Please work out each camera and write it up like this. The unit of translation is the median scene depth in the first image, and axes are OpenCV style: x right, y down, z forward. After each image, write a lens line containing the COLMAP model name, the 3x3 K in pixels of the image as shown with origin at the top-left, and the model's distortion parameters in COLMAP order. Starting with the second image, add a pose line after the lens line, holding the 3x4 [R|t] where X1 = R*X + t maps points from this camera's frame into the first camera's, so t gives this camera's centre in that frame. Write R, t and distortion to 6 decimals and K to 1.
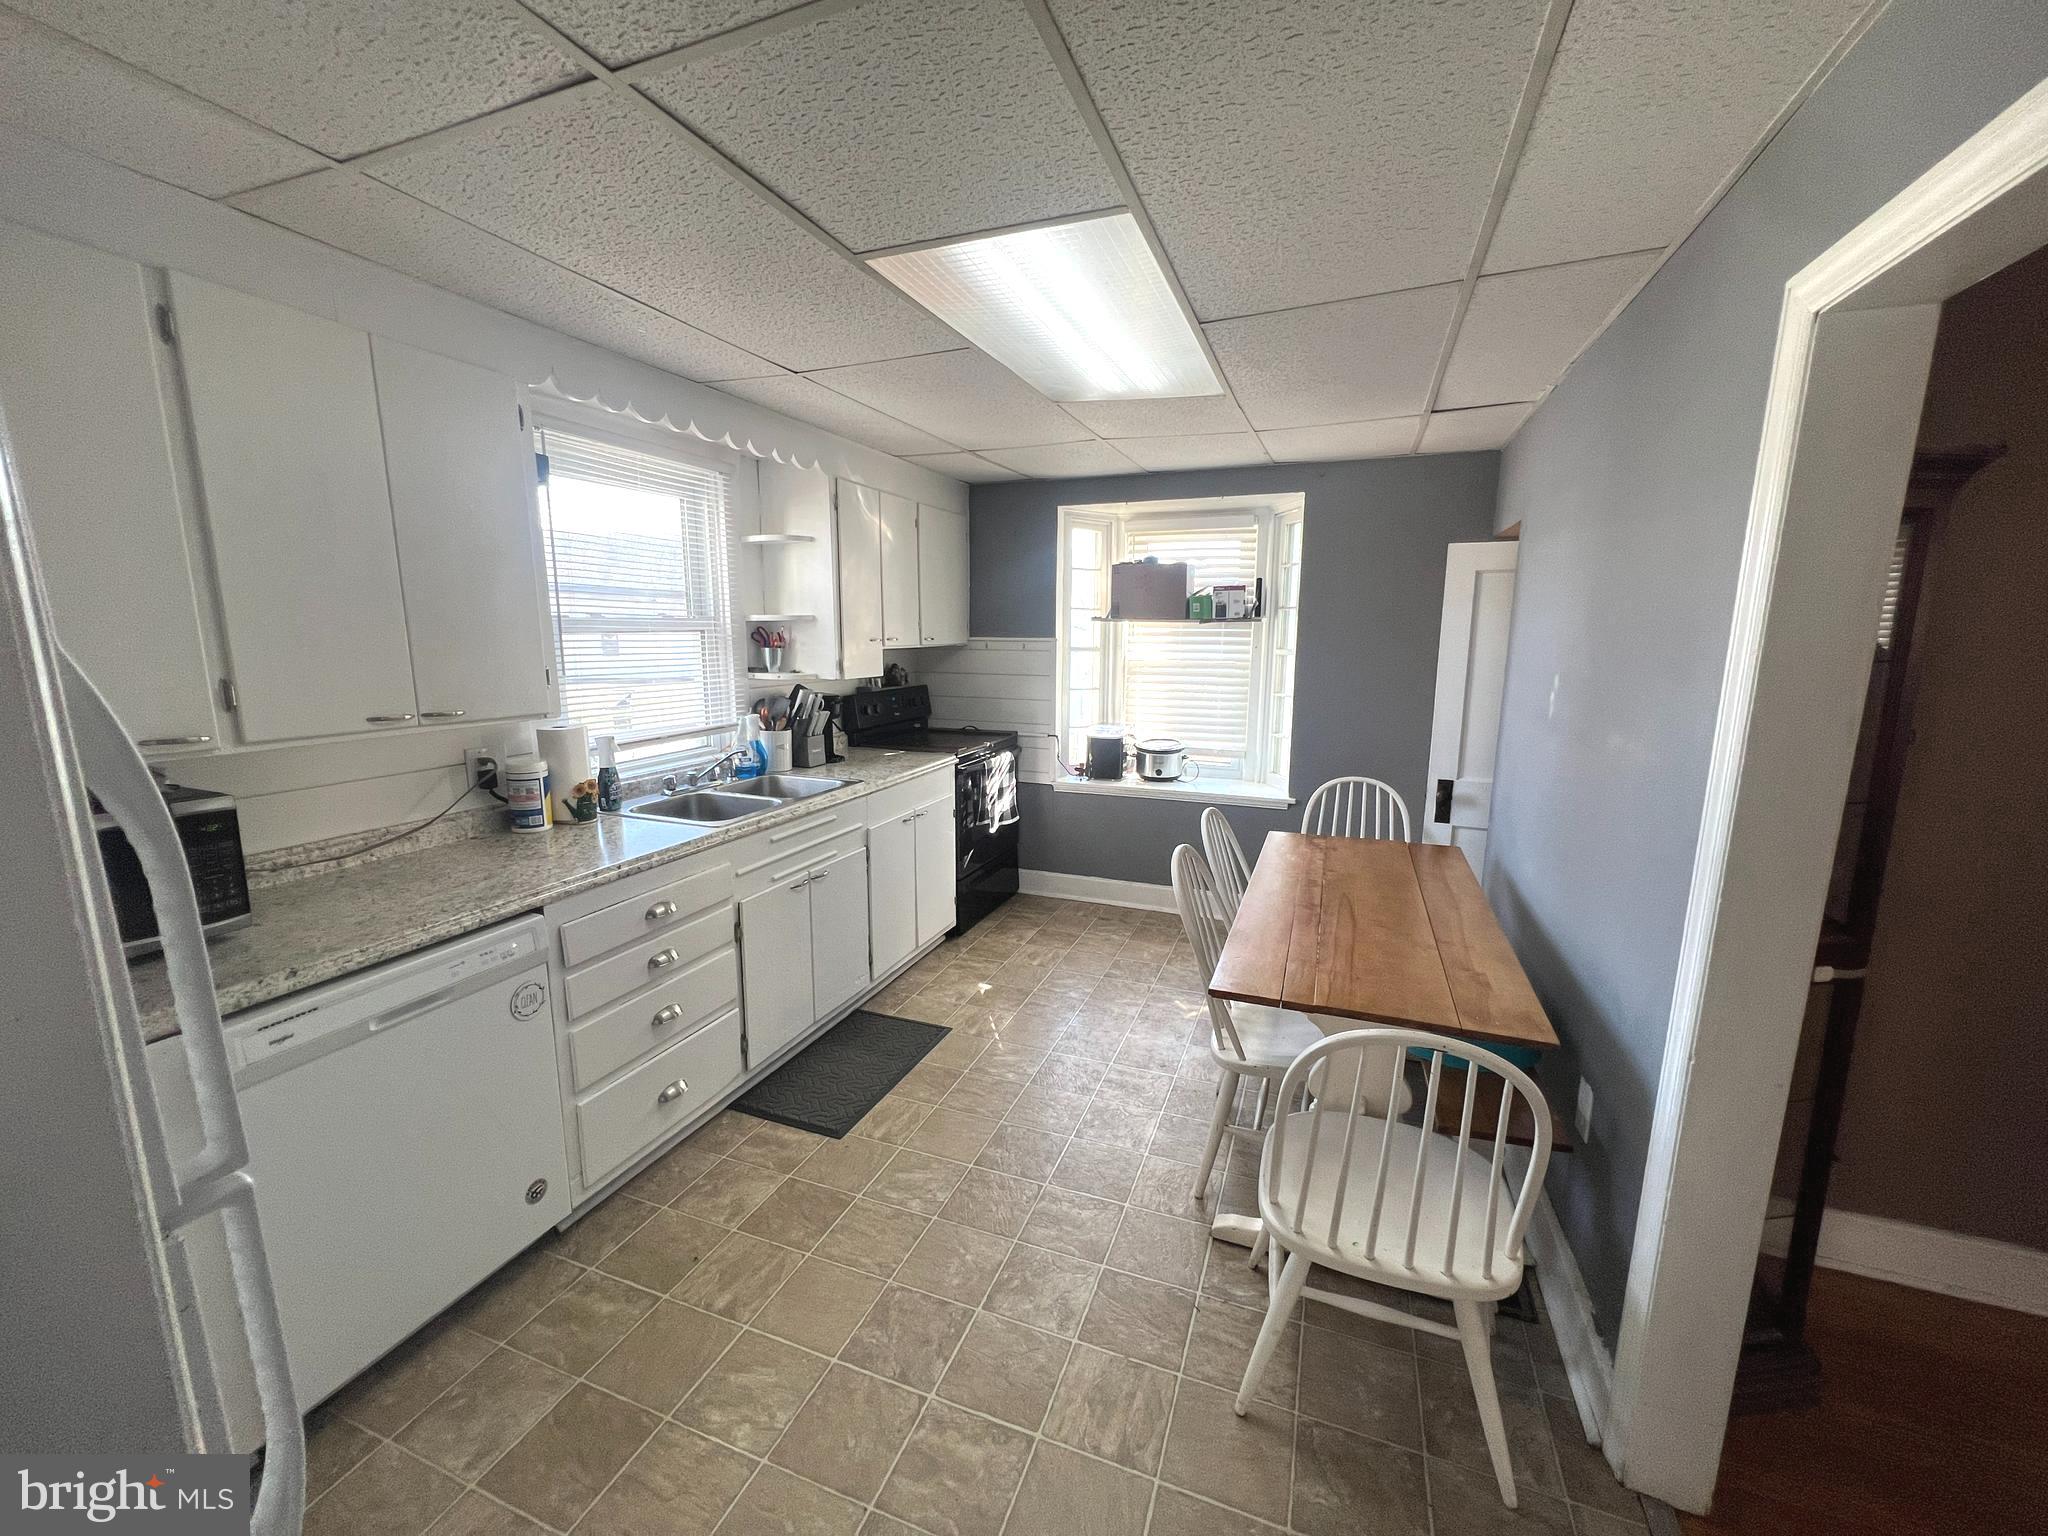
lens RADIAL K [[815.6, 0, 1023.8], [0, 815.6, 780.4], [0, 0, 1]] dist [0.000643, 0.000058]
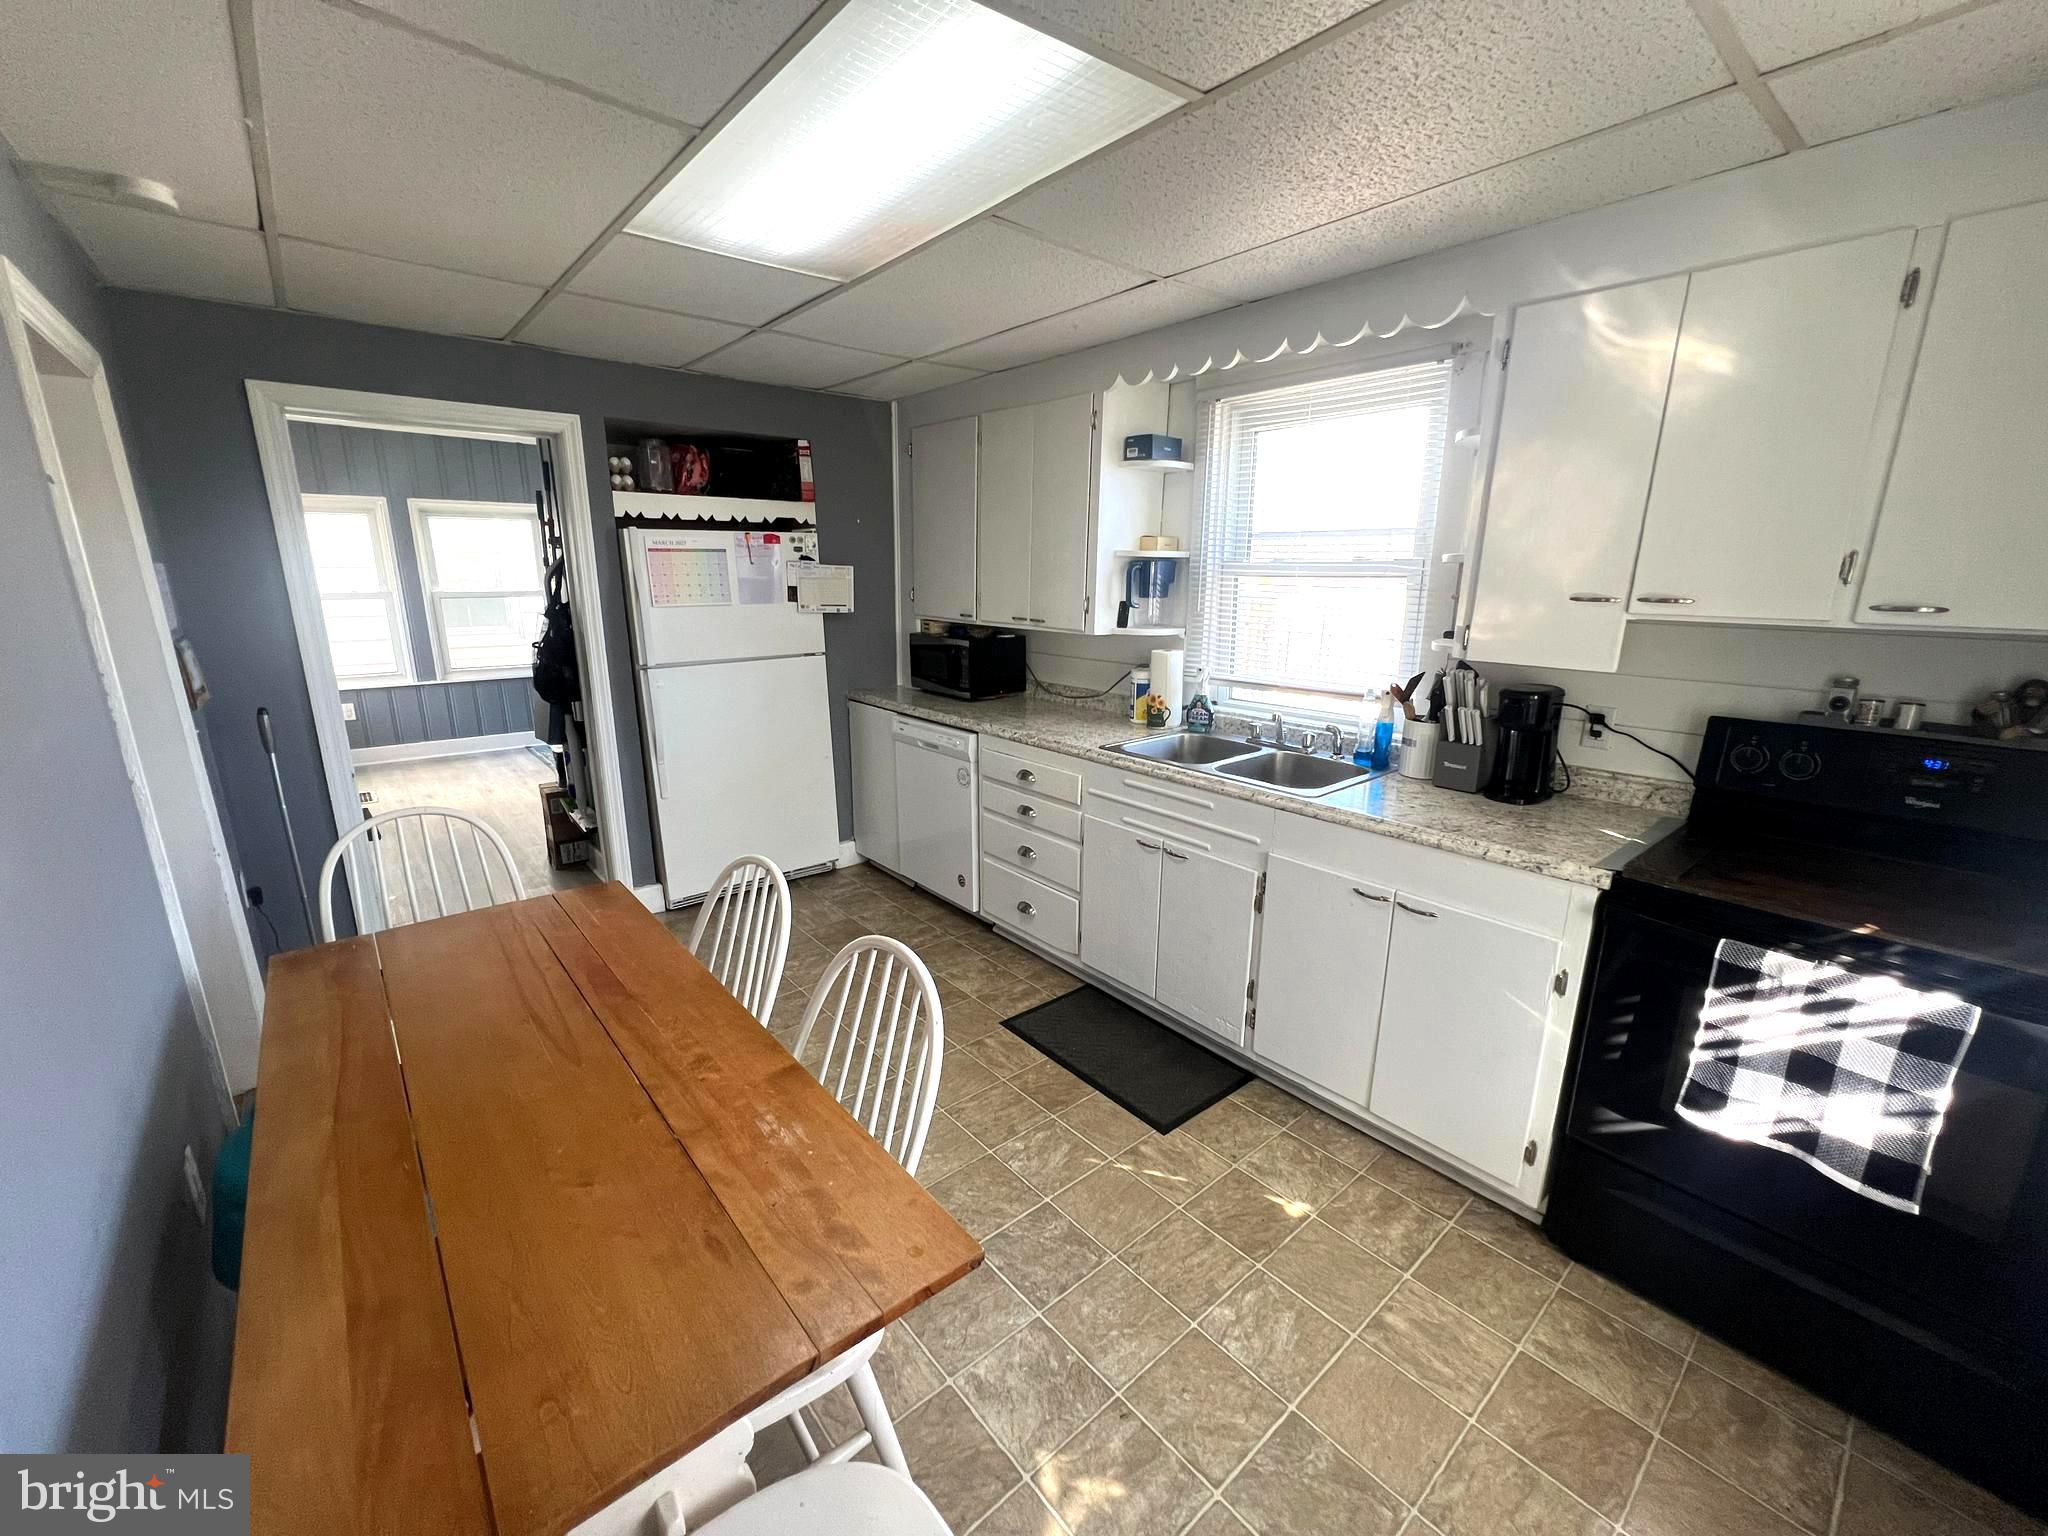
lens RADIAL K [[815.6, 0, 1020.7], [0, 815.6, 774.0], [0, 0, 1]] dist [0.000643, 0.000058]
pose [[-0.472194, 0.212709, -0.855446, 0.554680], [-0.170138, 0.930210, 0.325212, -0.218350], [0.864919, 0.299107, -0.403050, 1.158575]]
